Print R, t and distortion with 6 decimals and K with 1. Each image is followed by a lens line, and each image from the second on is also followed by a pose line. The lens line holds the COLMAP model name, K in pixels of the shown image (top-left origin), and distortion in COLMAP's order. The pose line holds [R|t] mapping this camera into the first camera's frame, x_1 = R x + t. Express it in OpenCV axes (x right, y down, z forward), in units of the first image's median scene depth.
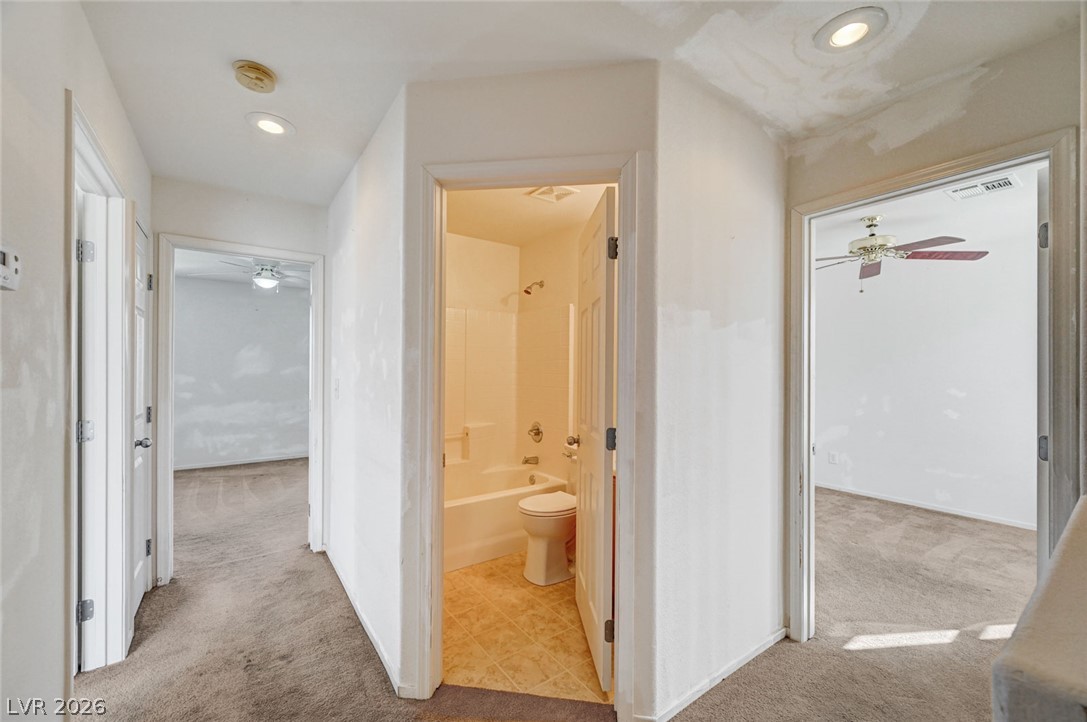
lens RADIAL K [[429.2, 0, 542.5], [0, 429.2, 365.9], [0, 0, 1]] dist [0.006437, -0.000942]
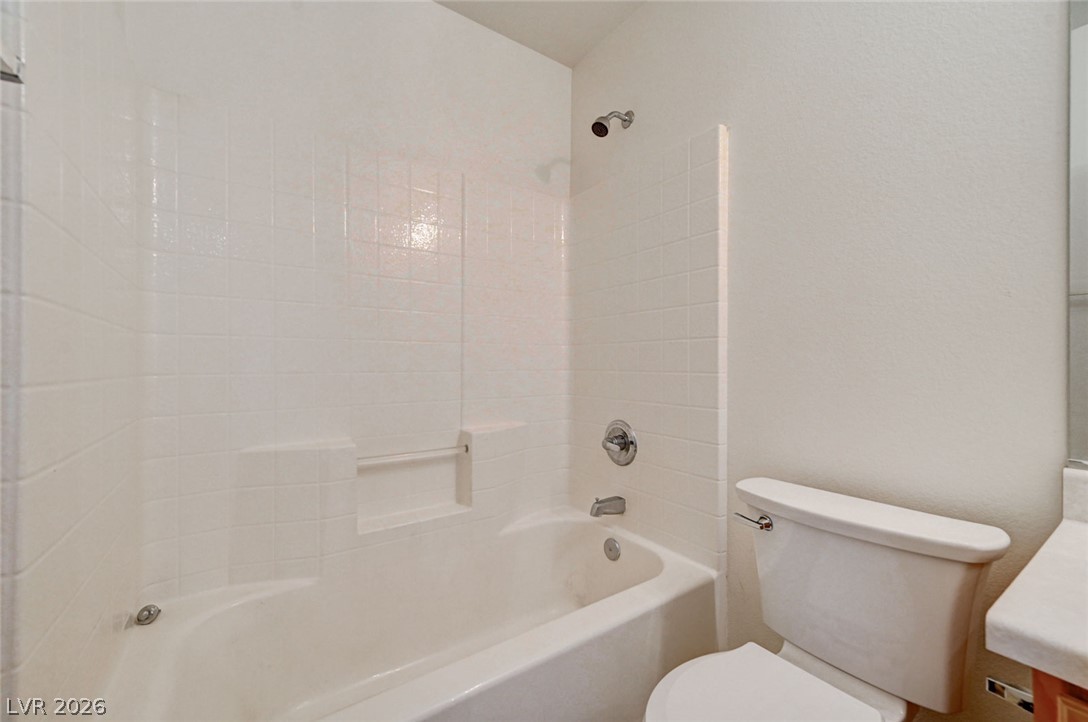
lens RADIAL K [[429.6, 0, 538.8], [0, 429.6, 367.5], [0, 0, 1]] dist [0.006437, -0.000942]
pose [[0.999859, -0.005813, -0.015745, -0.093198], [0.005790, 0.999982, -0.001491, 0.075772], [0.015754, 0.001400, 0.999875, 0.552370]]
